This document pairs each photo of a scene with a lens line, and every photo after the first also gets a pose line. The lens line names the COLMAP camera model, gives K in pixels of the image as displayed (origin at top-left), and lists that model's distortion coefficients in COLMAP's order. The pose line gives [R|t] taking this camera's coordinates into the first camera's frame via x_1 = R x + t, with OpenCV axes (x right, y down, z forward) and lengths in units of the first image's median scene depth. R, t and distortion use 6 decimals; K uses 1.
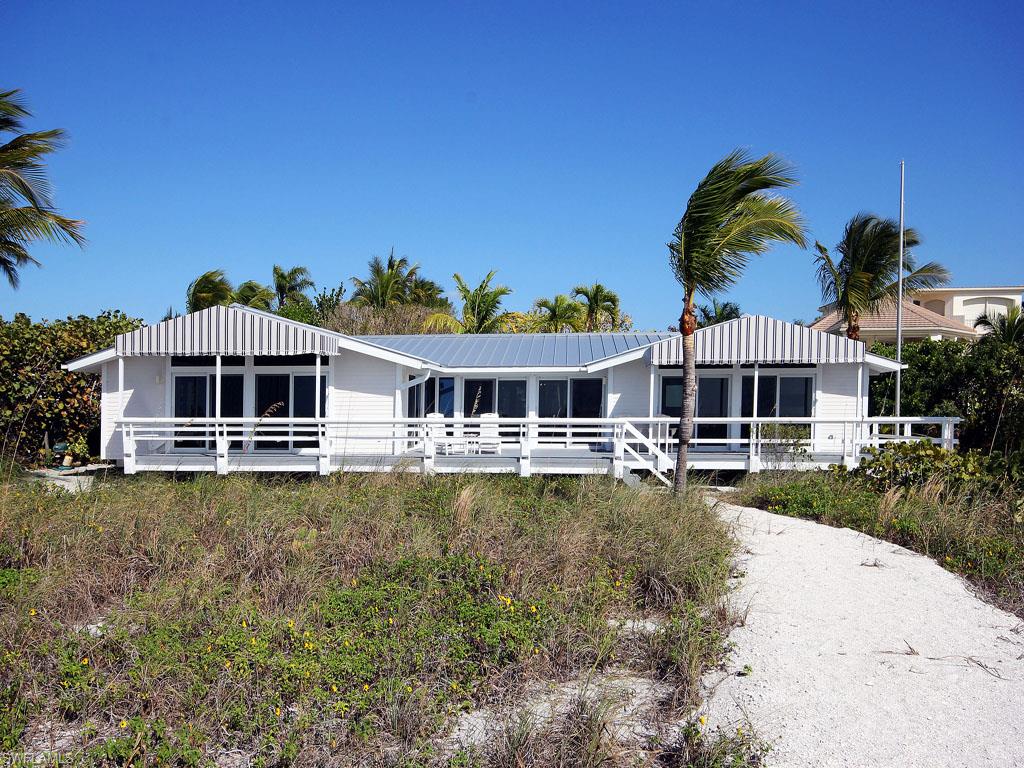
lens RADIAL K [[741.0, 0, 512.0], [0, 741.0, 384.0], [0, 0, 1]] dist [0.000397, -0.000029]
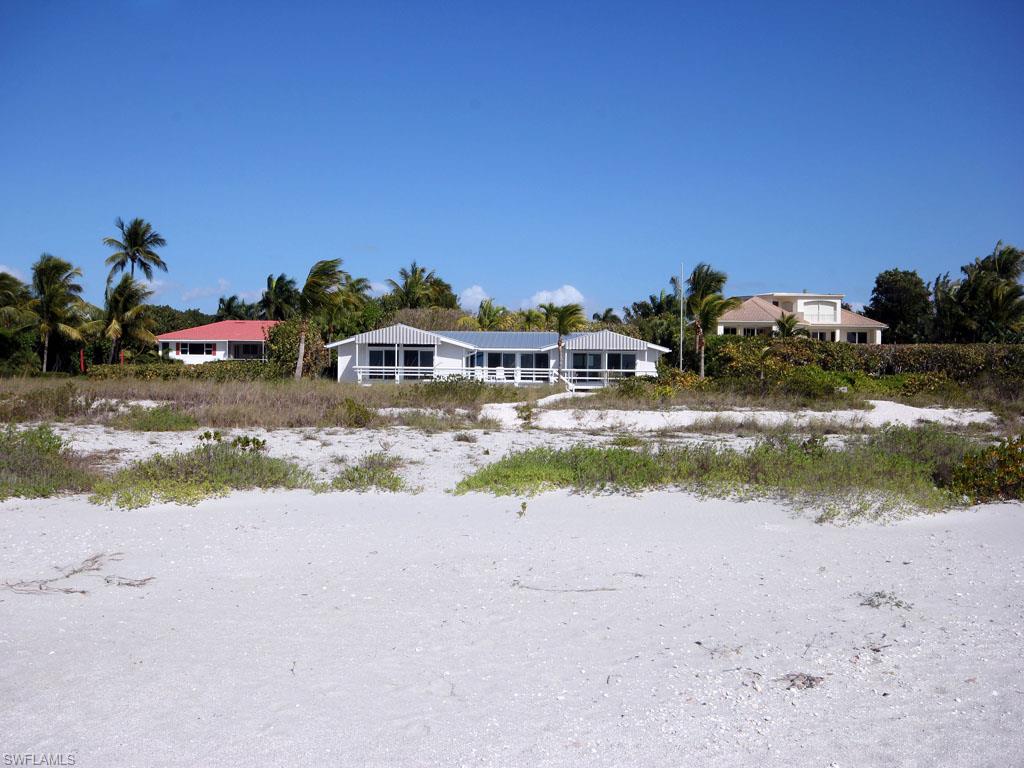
lens RADIAL K [[927.1, 0, 512.0], [0, 927.1, 384.0], [0, 0, 1]] dist [-0.001479, -0.000165]
pose [[0.999401, 0.006550, 0.033995, -0.090124], [-0.007444, 0.999629, 0.026209, 0.015295], [-0.033811, -0.026447, 0.999078, -1.952872]]
